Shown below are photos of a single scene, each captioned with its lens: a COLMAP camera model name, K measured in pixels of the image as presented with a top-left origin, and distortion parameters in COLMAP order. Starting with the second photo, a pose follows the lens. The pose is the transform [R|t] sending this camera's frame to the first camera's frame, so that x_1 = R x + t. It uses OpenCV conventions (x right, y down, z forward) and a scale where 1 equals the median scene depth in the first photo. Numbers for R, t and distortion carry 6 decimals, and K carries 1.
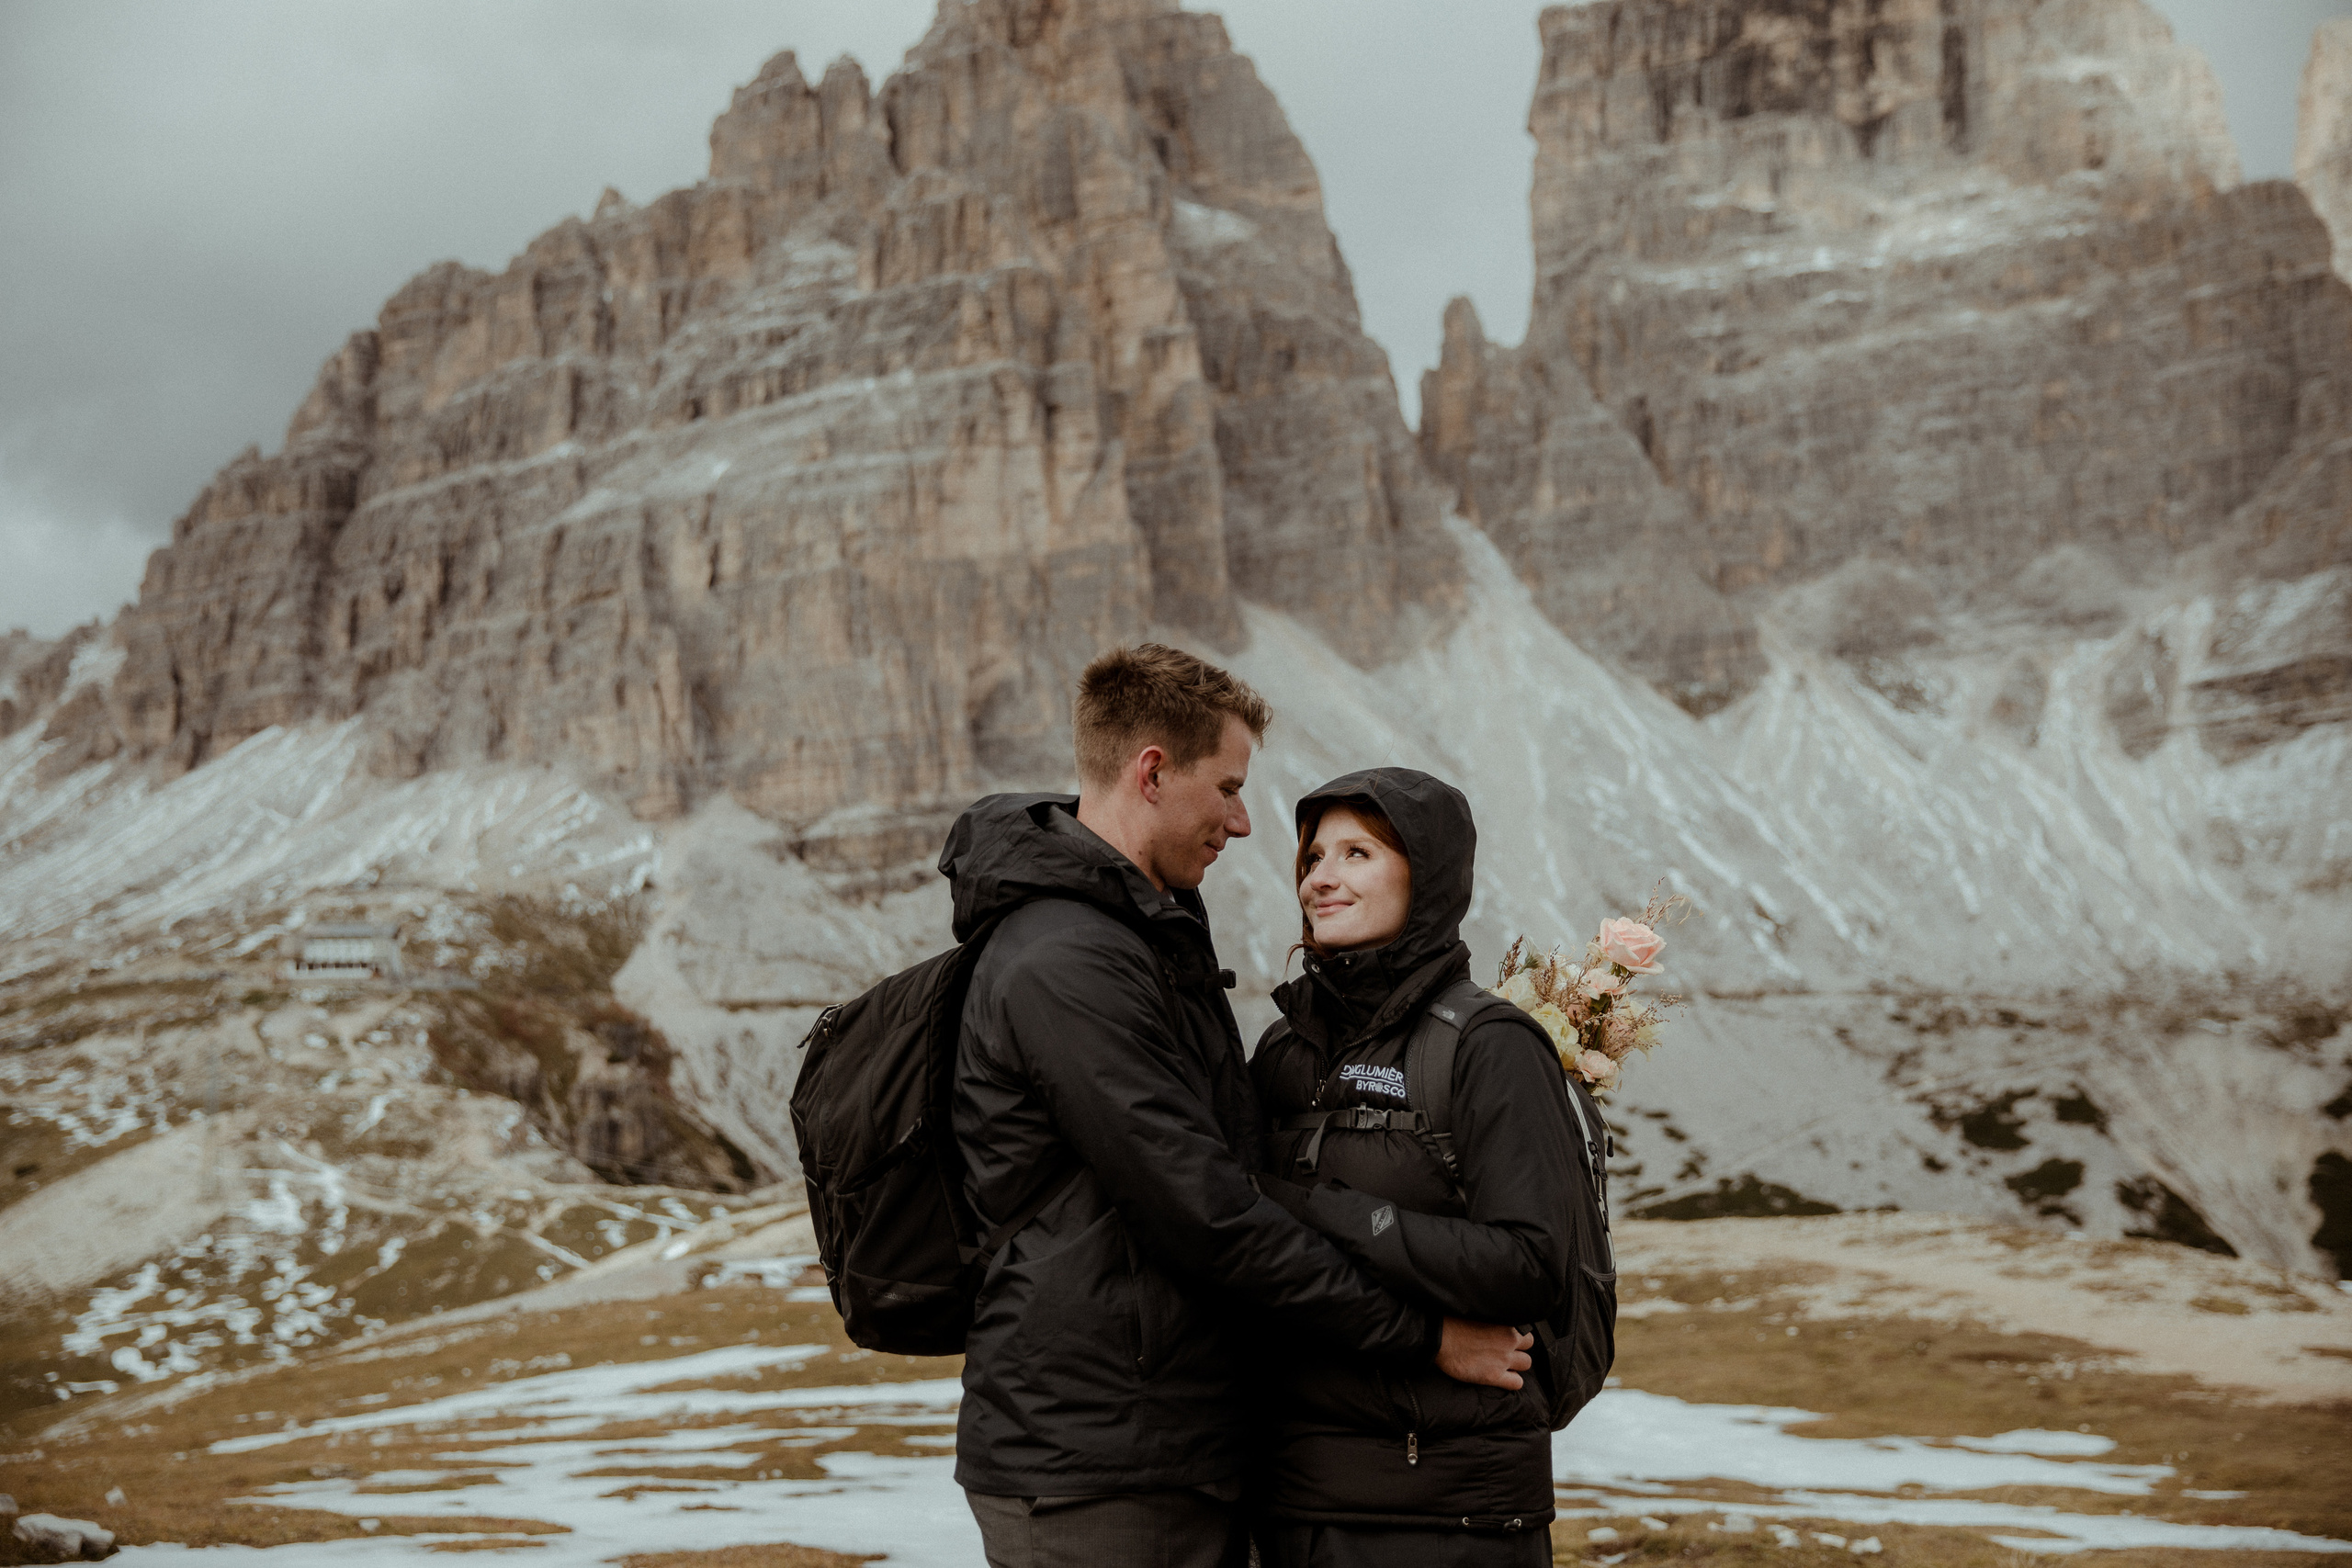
lens RADIAL K [[2640.5, 0, 1202.0], [0, 2640.5, 804.3], [0, 0, 1]] dist [0.053957, 0.000000]
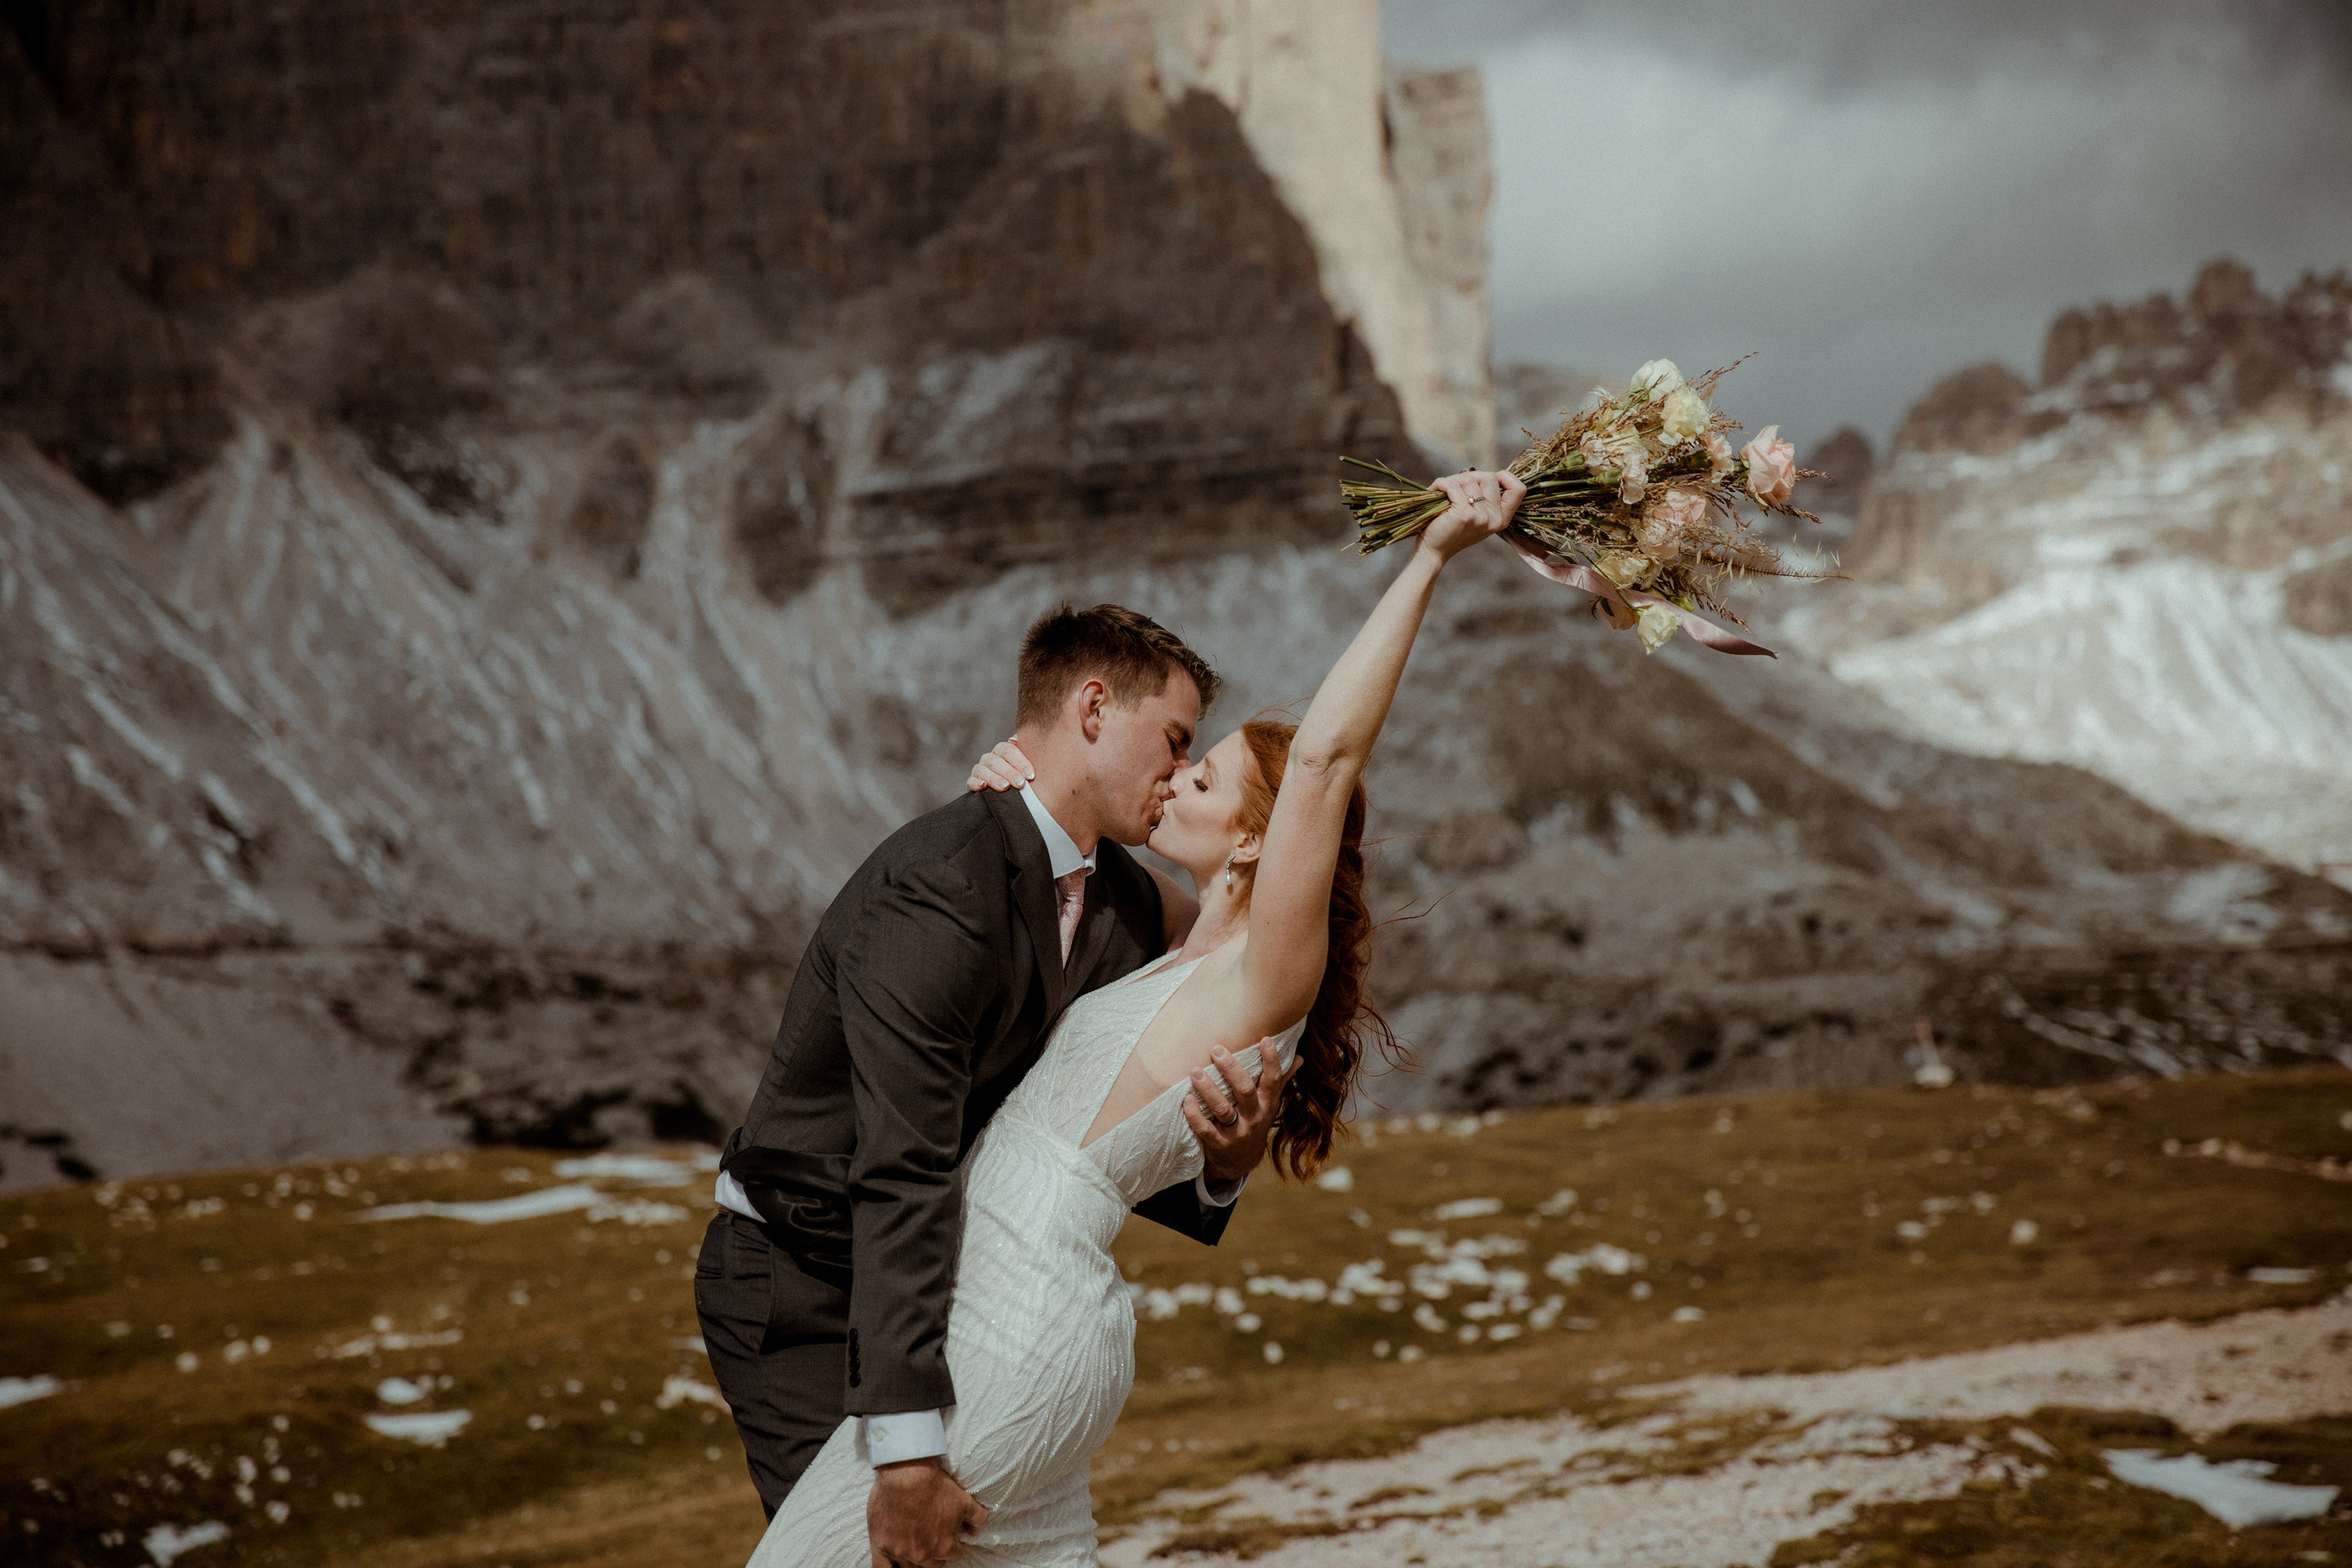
lens RADIAL K [[4524.3, 0, 1203.5], [0, 4524.3, 811.5], [0, 0, 1]] dist [0.226608, 0.000000]
pose [[0.899871, 0.021975, 0.435602, -0.051941], [-0.039764, 0.998704, 0.031764, -0.005124], [-0.434339, -0.045905, 0.899579, -0.086386]]
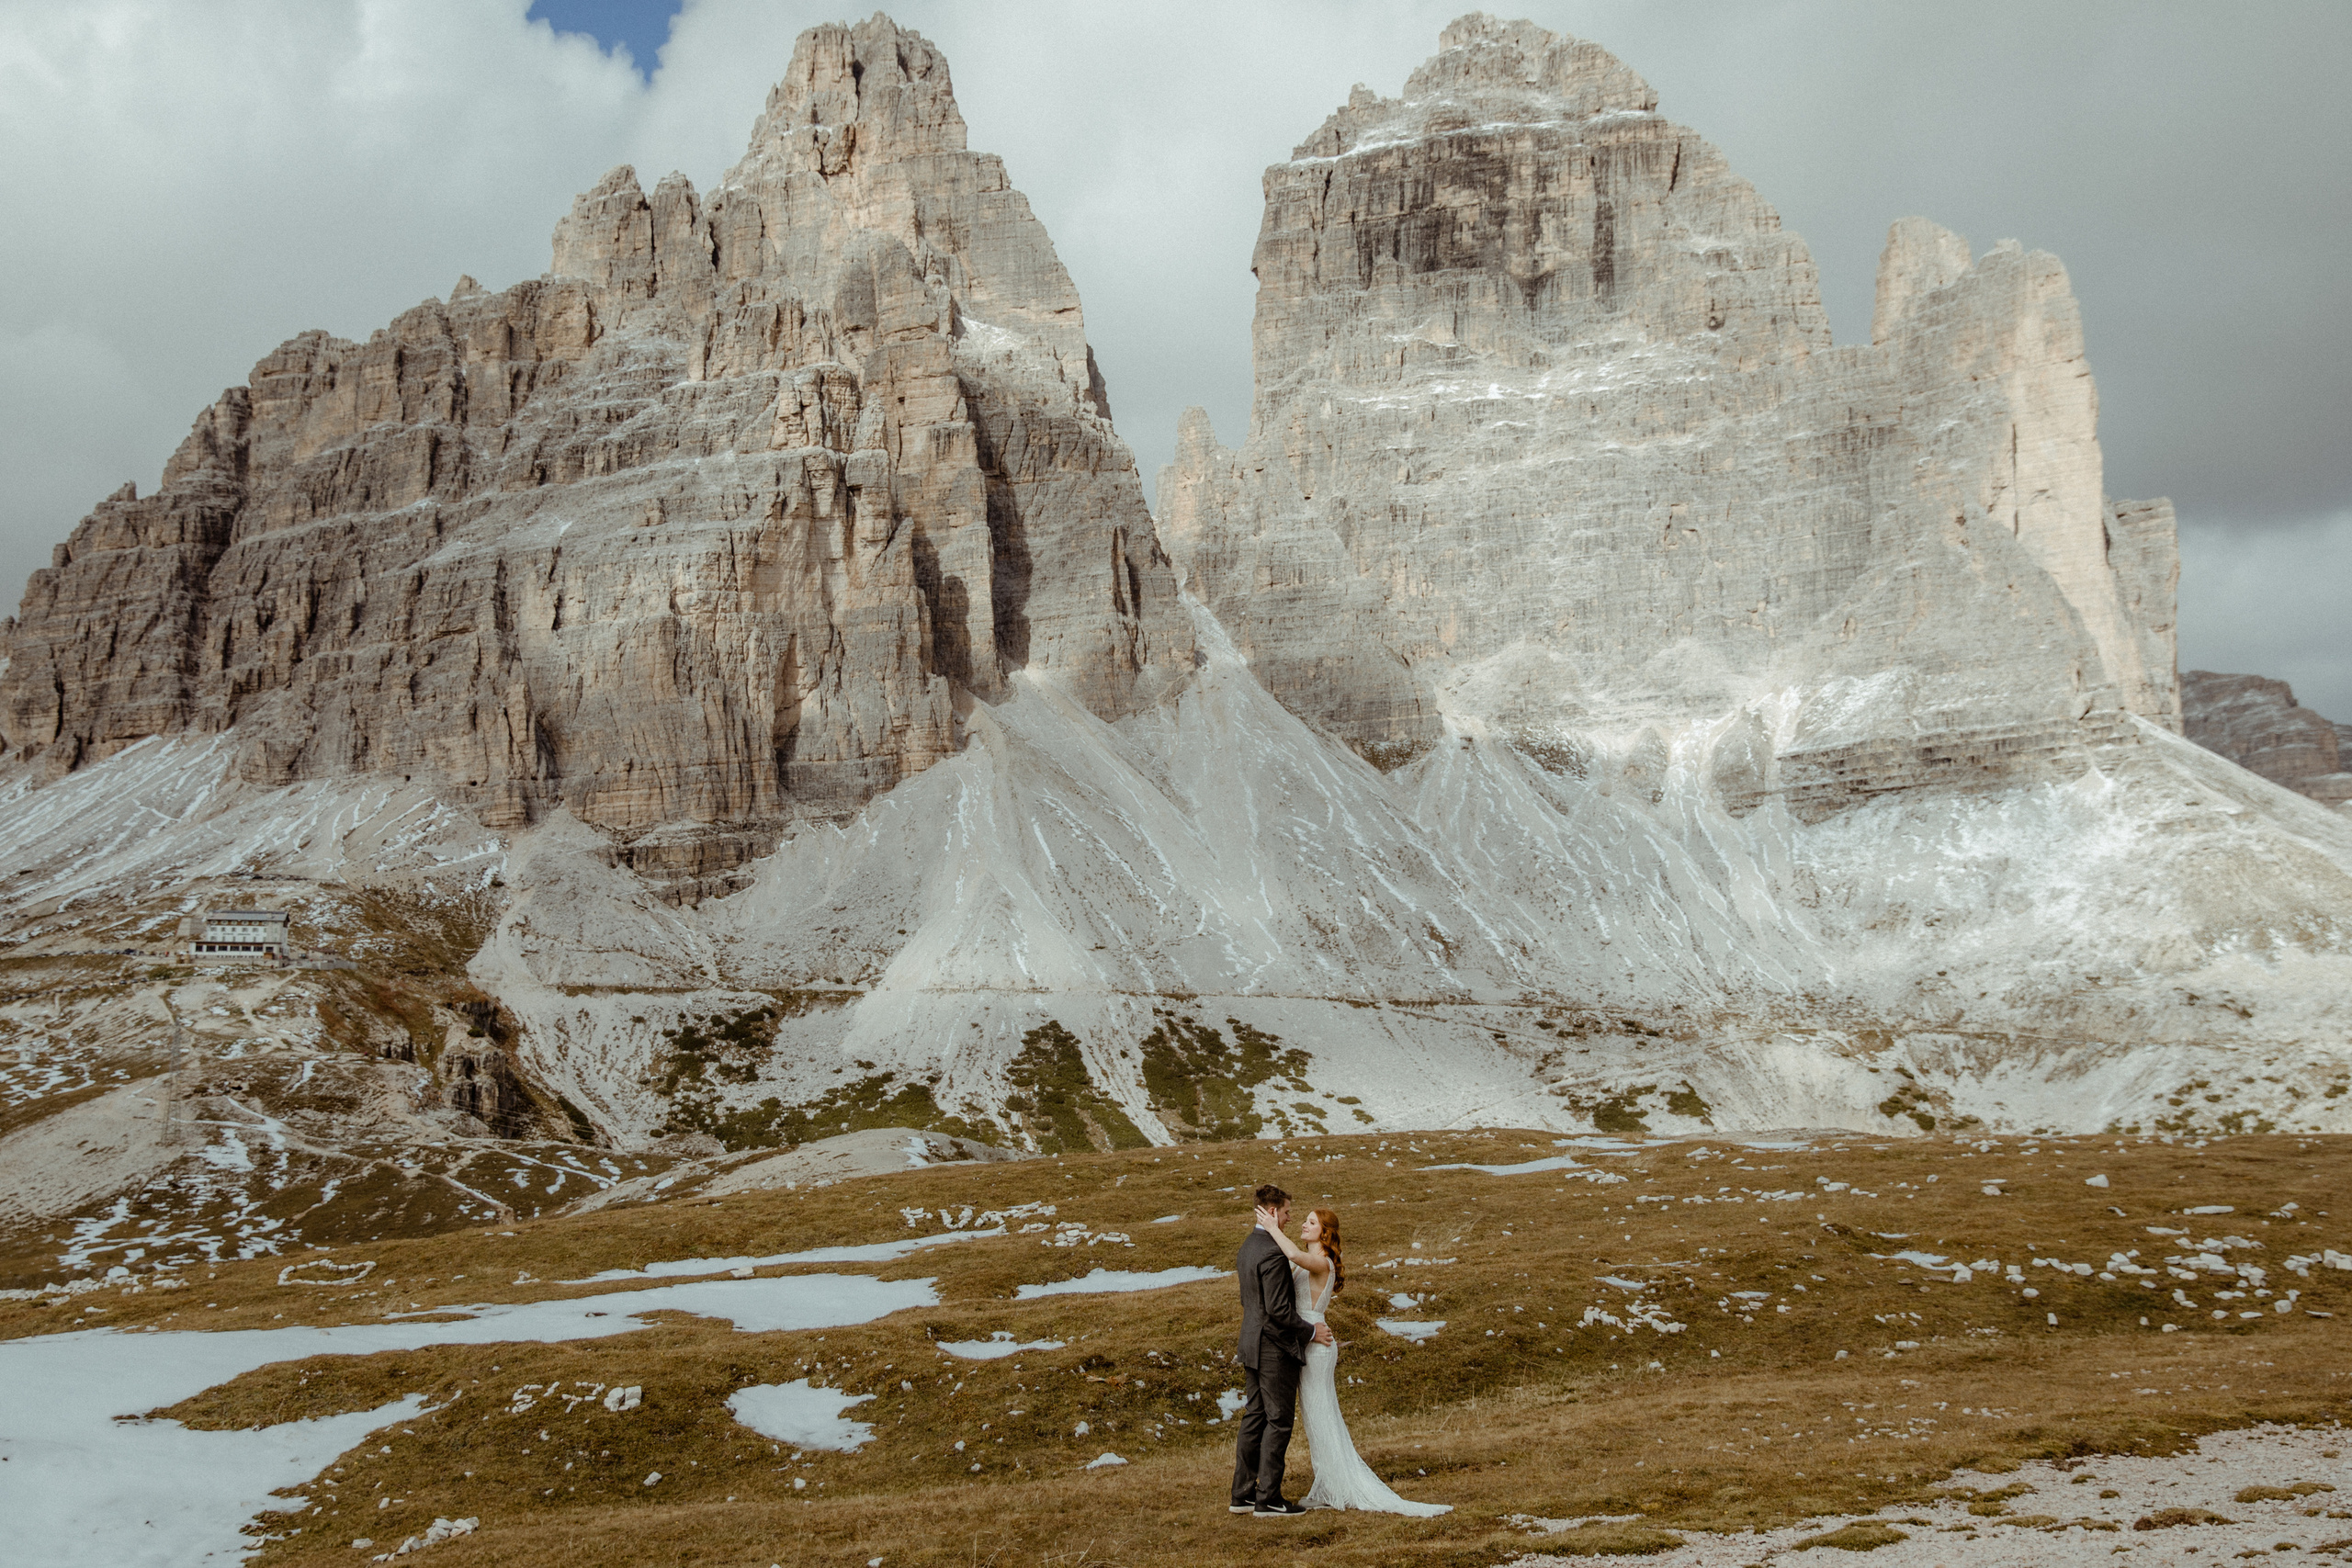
lens RADIAL K [[2387.0, 0, 1097.9], [0, 2387.0, 792.3], [0, 0, 1]] dist [0.068124, 0.000000]
pose [[0.995137, 0.033991, 0.092446, -0.042208], [-0.032903, 0.999370, -0.013274, -0.004100], [-0.092839, 0.010168, 0.995629, -0.066737]]
